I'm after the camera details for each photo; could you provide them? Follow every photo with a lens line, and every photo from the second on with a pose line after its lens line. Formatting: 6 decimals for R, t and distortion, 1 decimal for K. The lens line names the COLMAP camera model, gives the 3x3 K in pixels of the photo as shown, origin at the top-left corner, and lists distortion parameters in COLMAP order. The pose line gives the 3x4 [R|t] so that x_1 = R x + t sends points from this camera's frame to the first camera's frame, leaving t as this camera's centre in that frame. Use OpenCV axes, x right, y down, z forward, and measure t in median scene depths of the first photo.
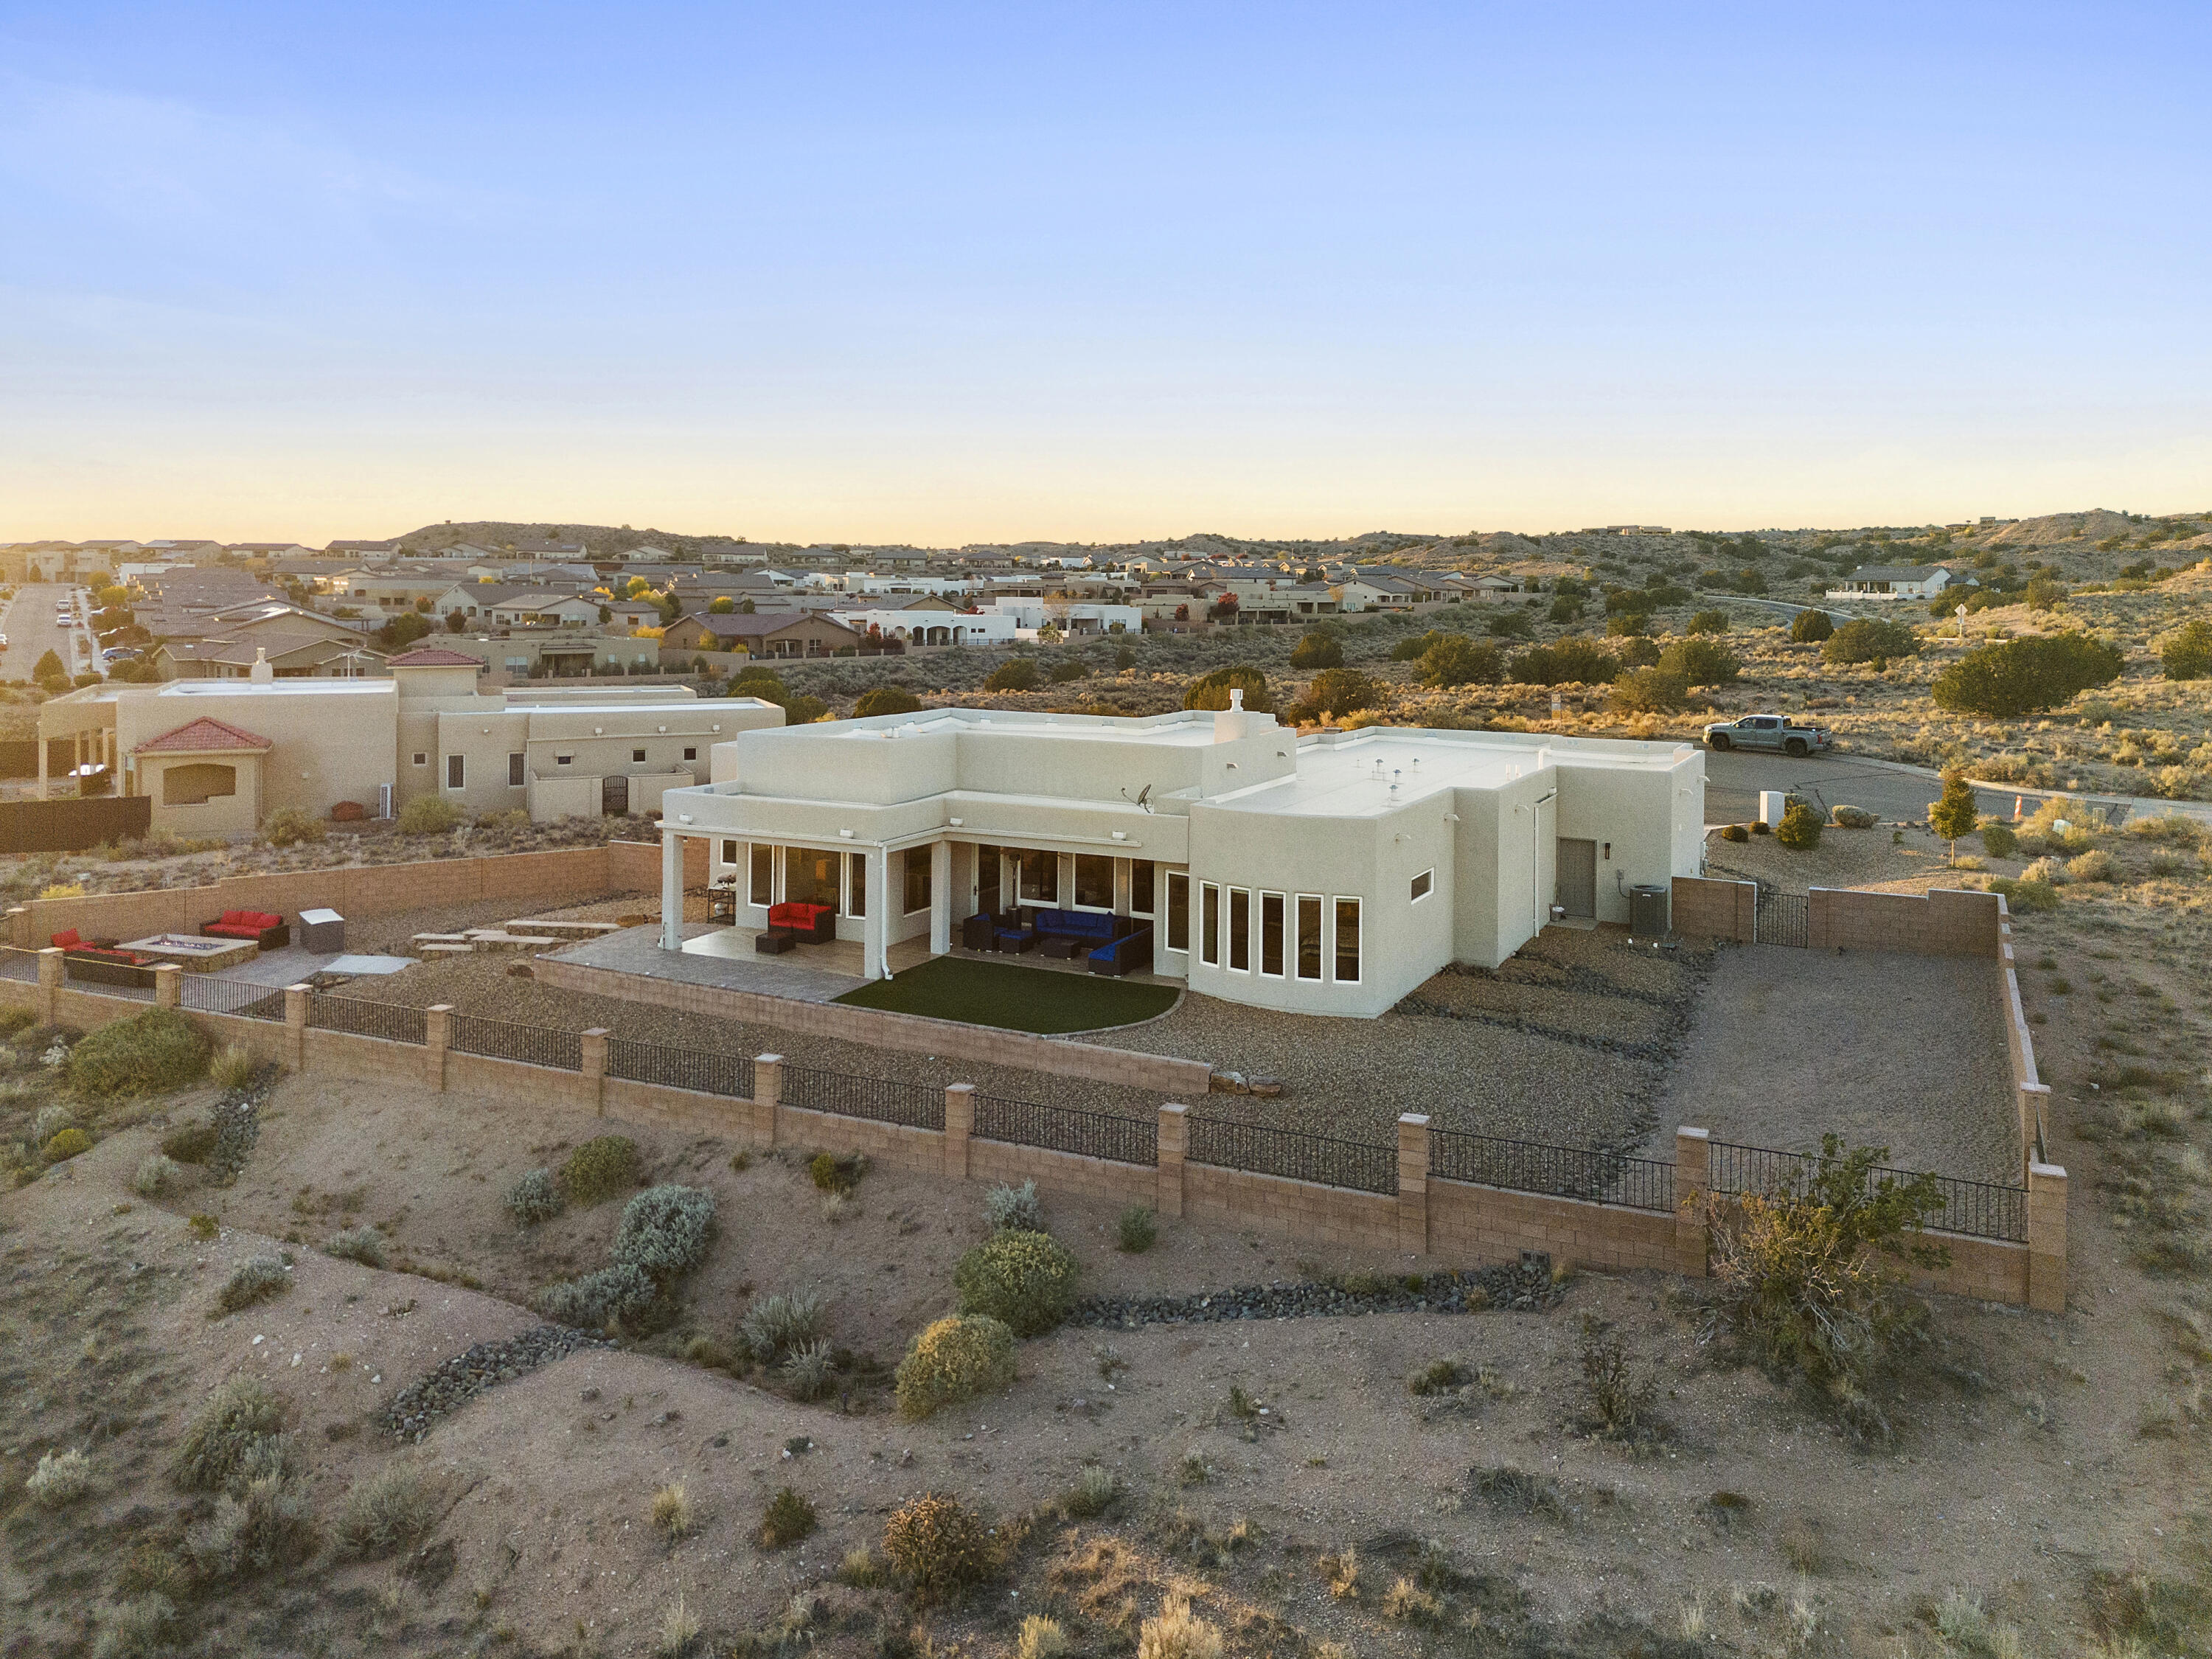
lens RADIAL K [[1599.0, 0, 1116.1], [0, 1599.0, 753.1], [0, 0, 1]] dist [0.151687, -0.245236]
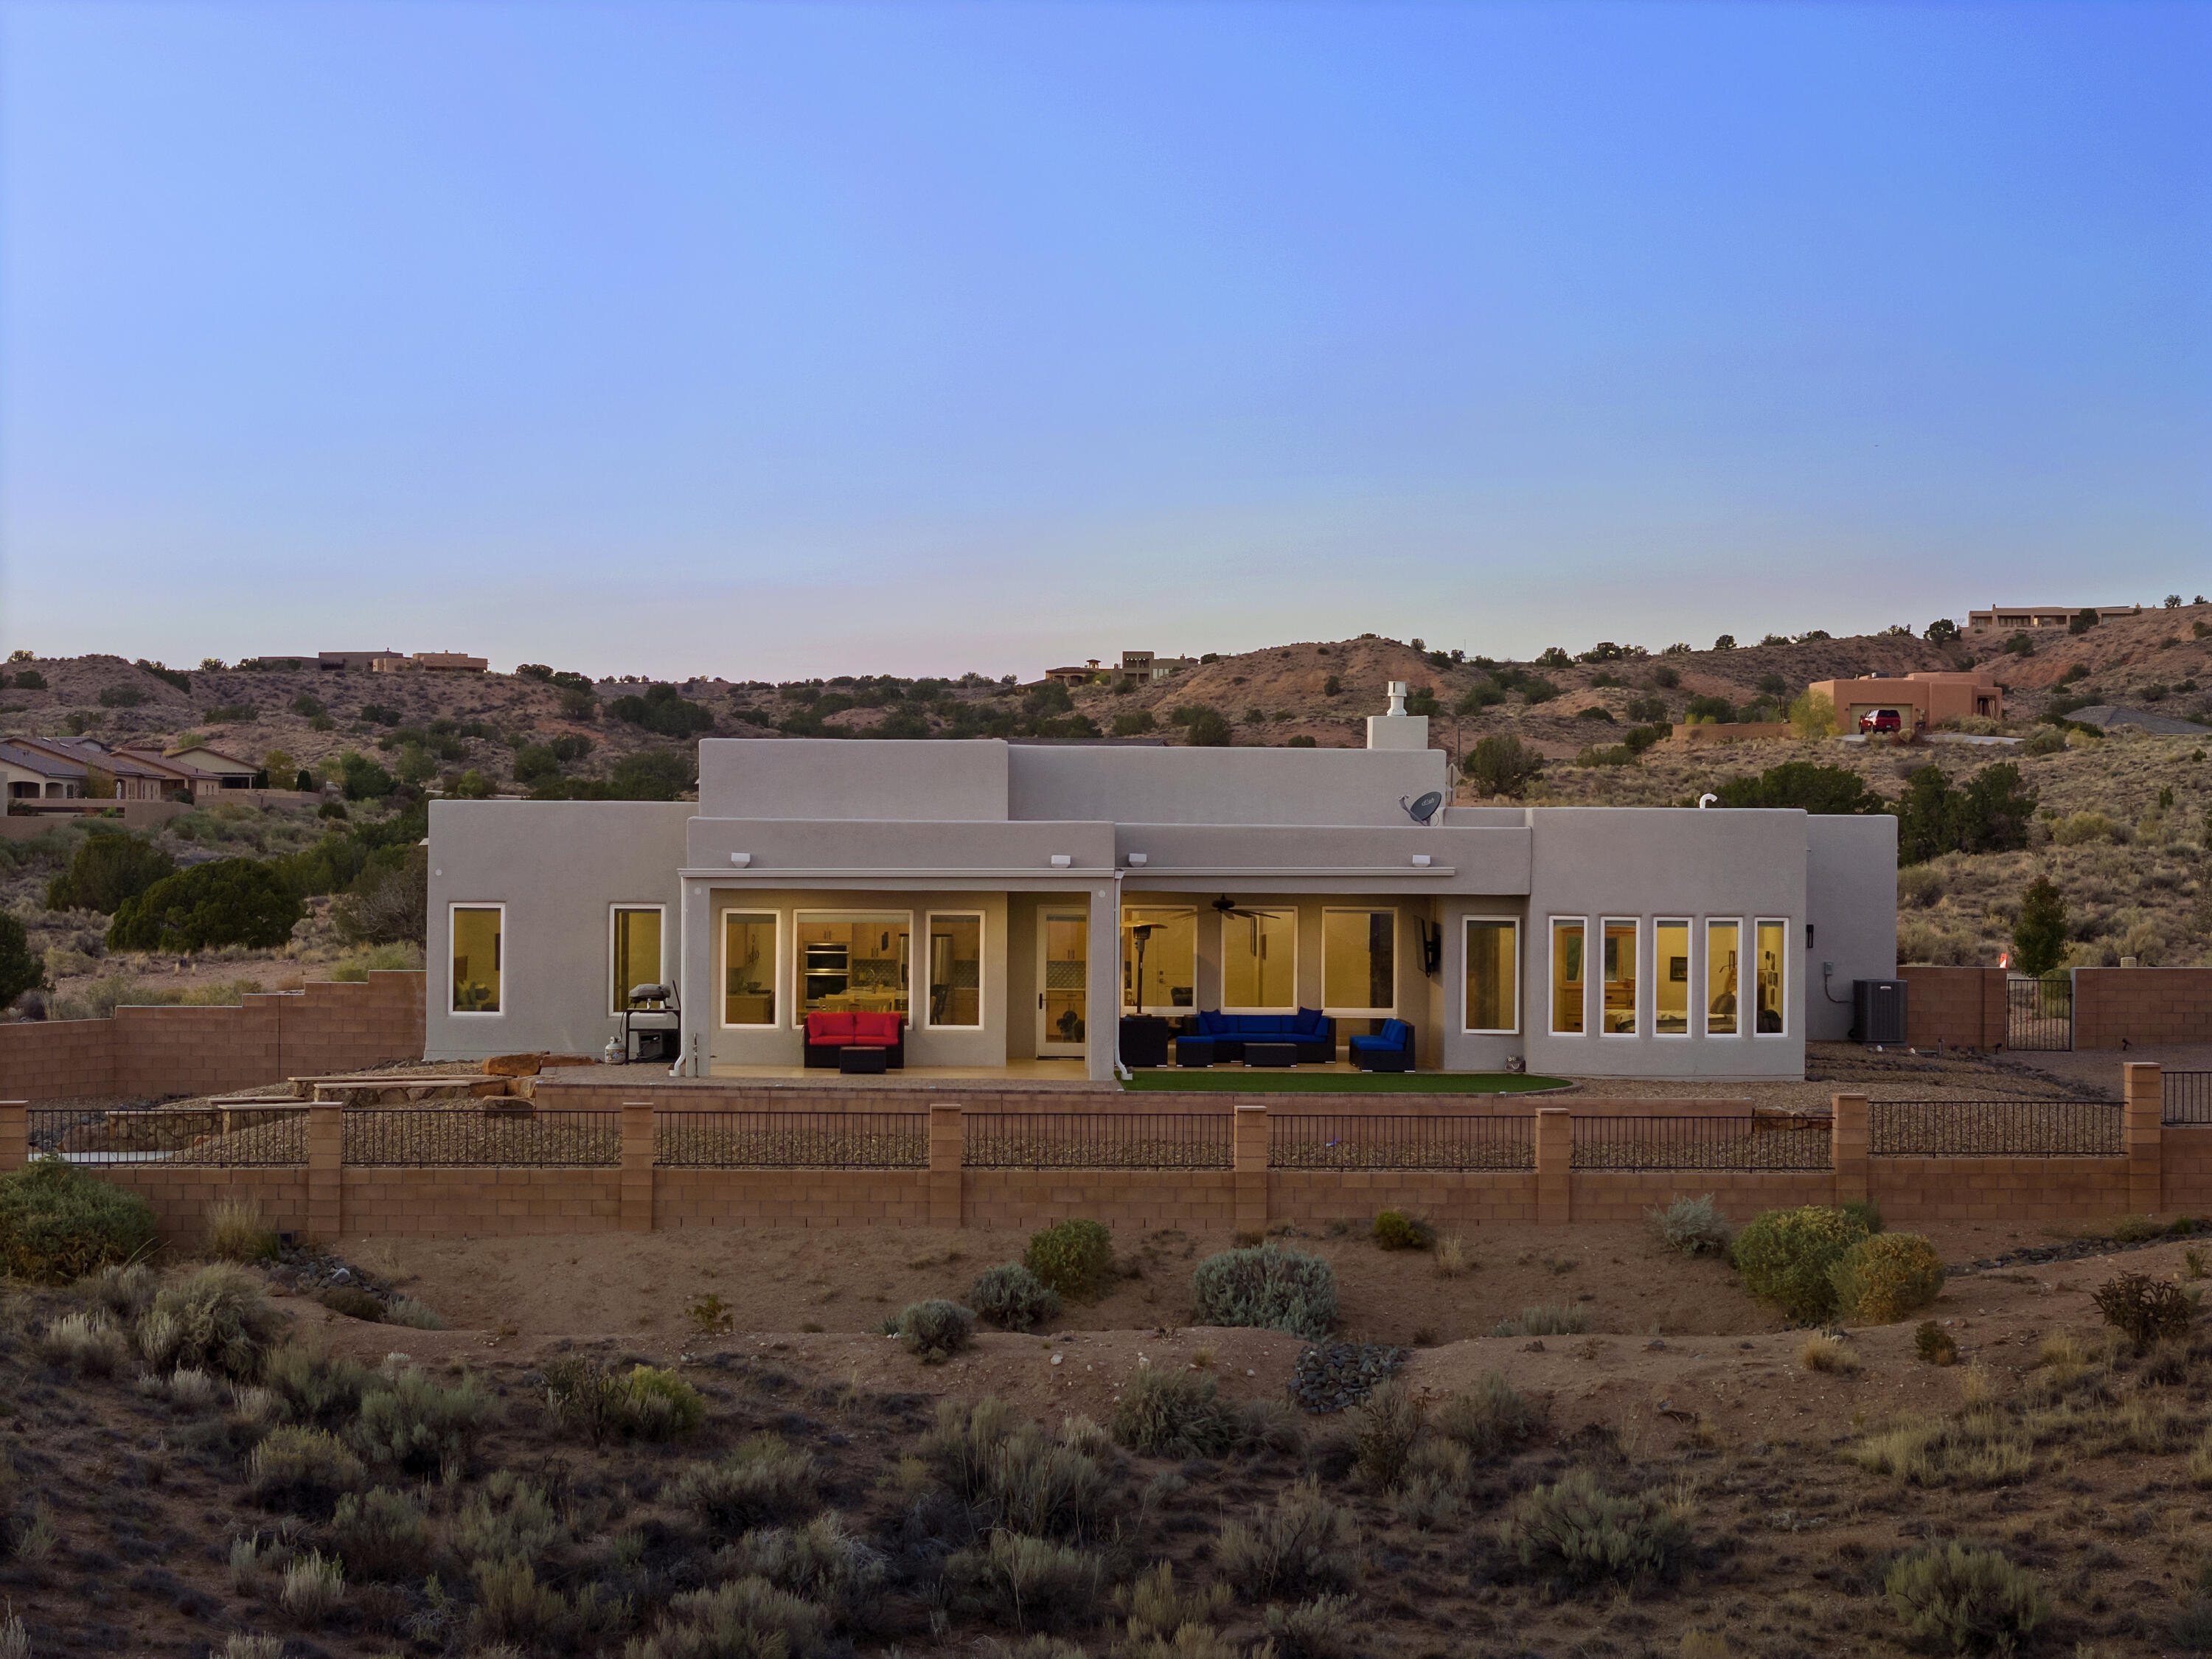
lens RADIAL K [[4402.1, 0, 1106.0], [0, 4402.1, 829.5], [0, 0, 1]] dist [-0.015625, 0.363968]
pose [[0.873406, 0.000967, 0.486993, -0.927252], [0.049171, 0.994713, -0.090162, 0.180880], [-0.484505, 0.102694, 0.868740, -0.518656]]
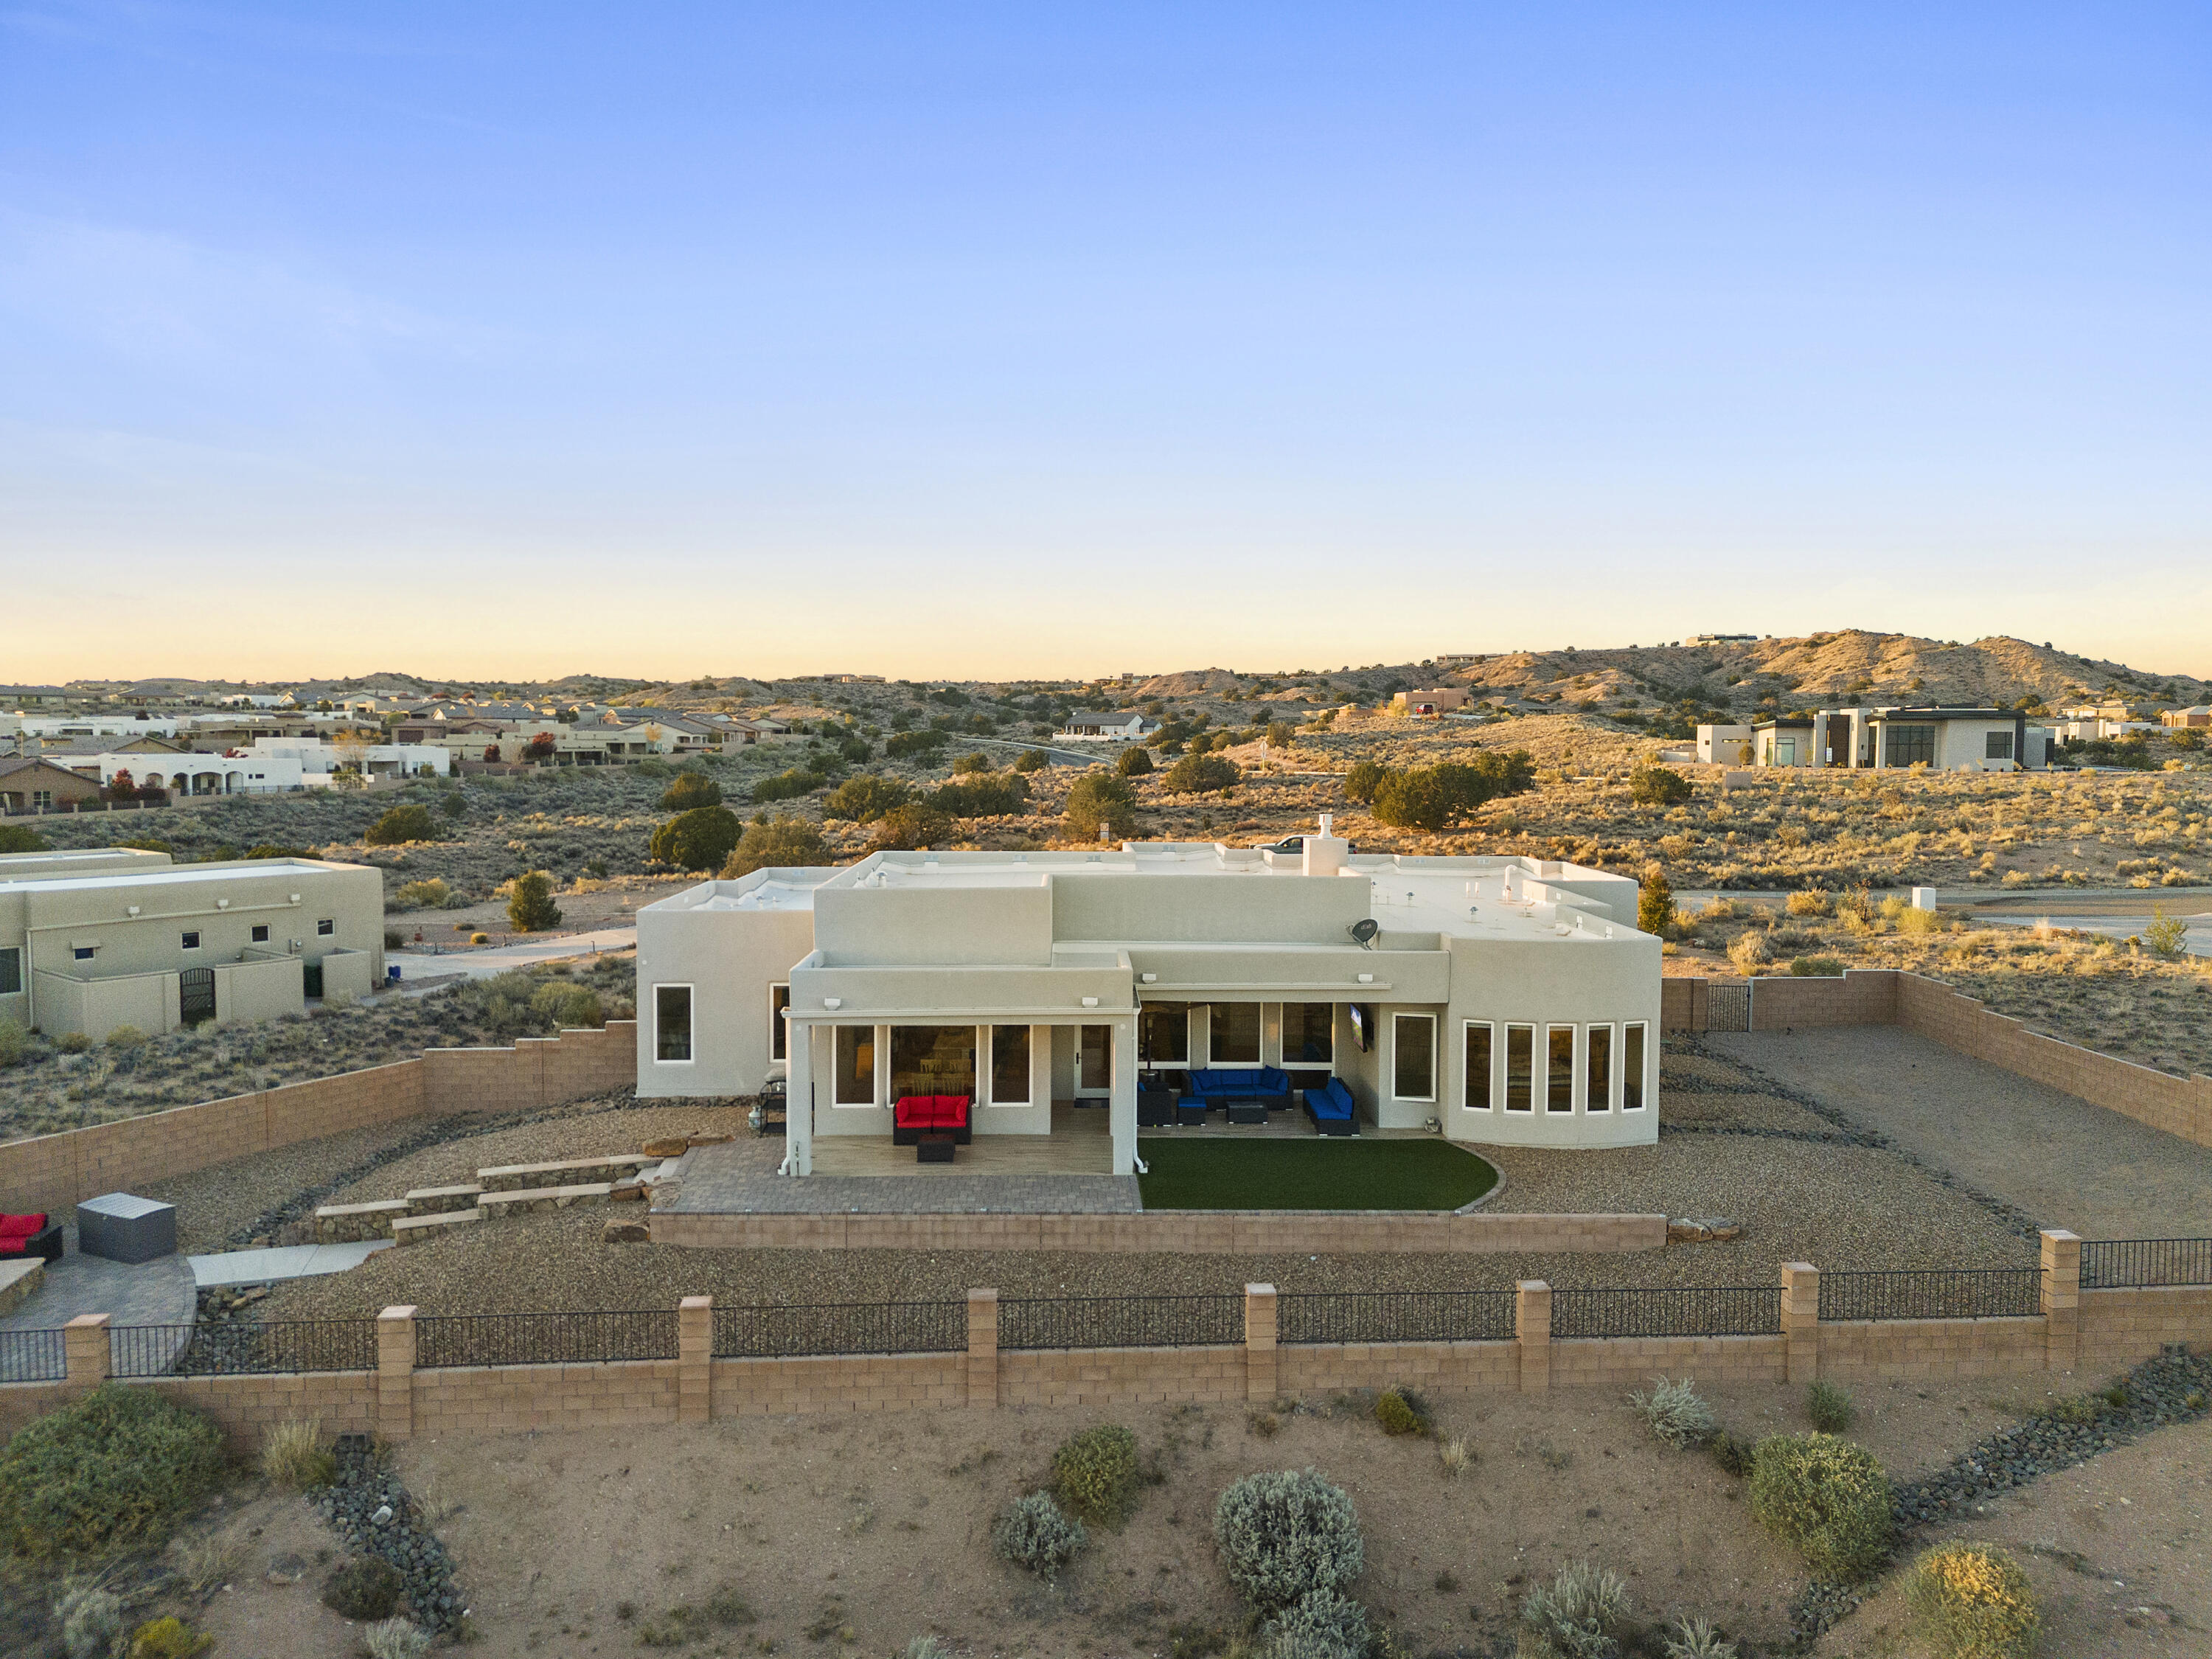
lens RADIAL K [[1542.3, 0, 1112.6], [0, 1542.3, 835.0], [0, 0, 1]] dist [0.099418, -0.122904]
pose [[0.874413, -0.035252, 0.483900, -0.483845], [0.052565, 0.998369, -0.022255, -0.015136], [-0.482326, 0.044896, 0.874840, 0.269690]]
